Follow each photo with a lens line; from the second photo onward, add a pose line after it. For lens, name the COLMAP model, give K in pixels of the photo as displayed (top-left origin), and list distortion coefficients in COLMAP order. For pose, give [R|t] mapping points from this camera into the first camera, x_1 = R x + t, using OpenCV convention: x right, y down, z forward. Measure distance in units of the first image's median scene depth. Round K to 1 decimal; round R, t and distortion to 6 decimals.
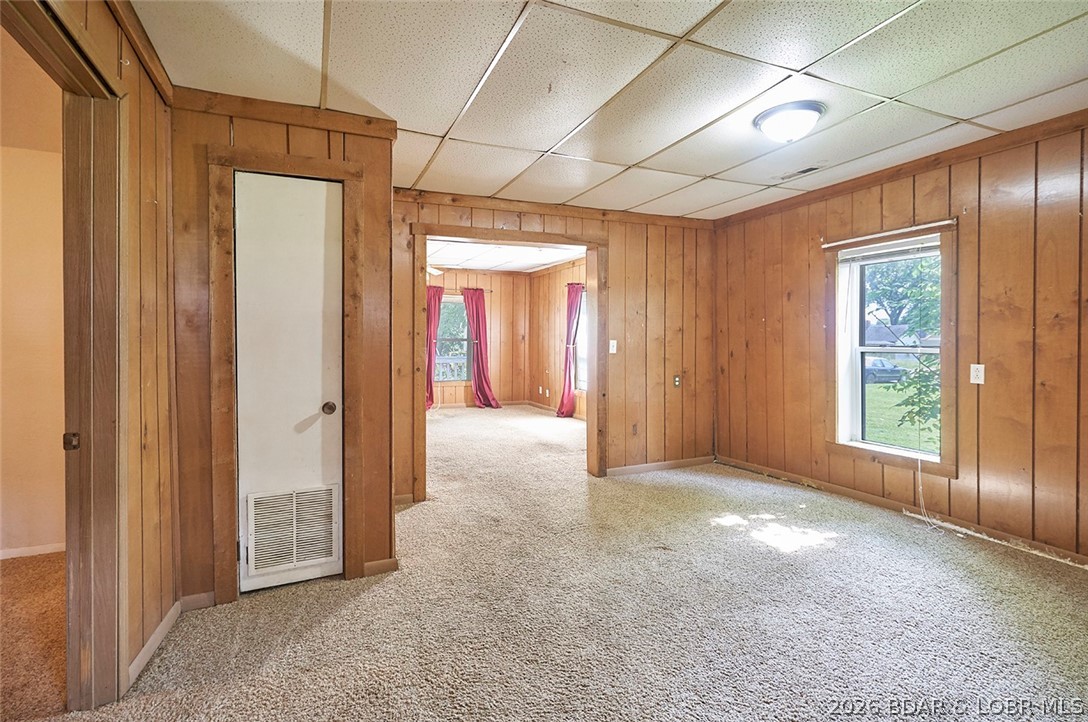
lens RADIAL K [[495.6, 0, 547.8], [0, 495.6, 357.7], [0, 0, 1]] dist [0.002745, 0.001032]
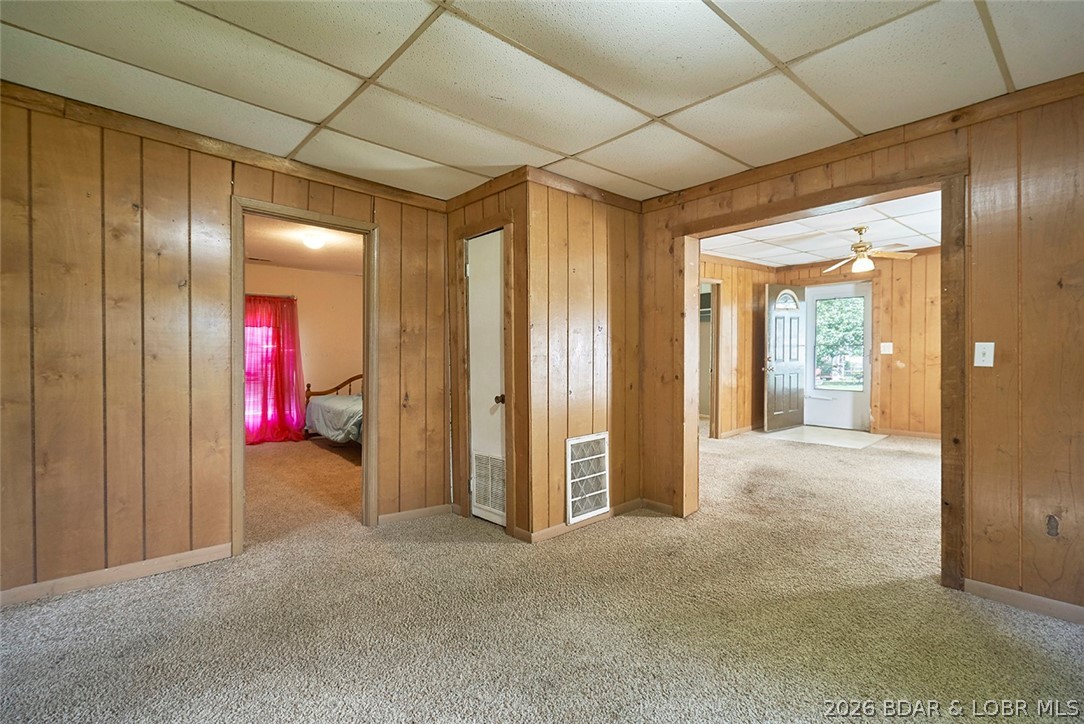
lens RADIAL K [[507.3, 0, 545.2], [0, 507.3, 359.4], [0, 0, 1]] dist [-0.002635, 0.001019]
pose [[0.322806, 0.010851, -0.946403, 0.253028], [-0.025833, 0.999663, 0.002650, -0.003135], [0.946112, 0.023593, 0.322978, 0.191794]]
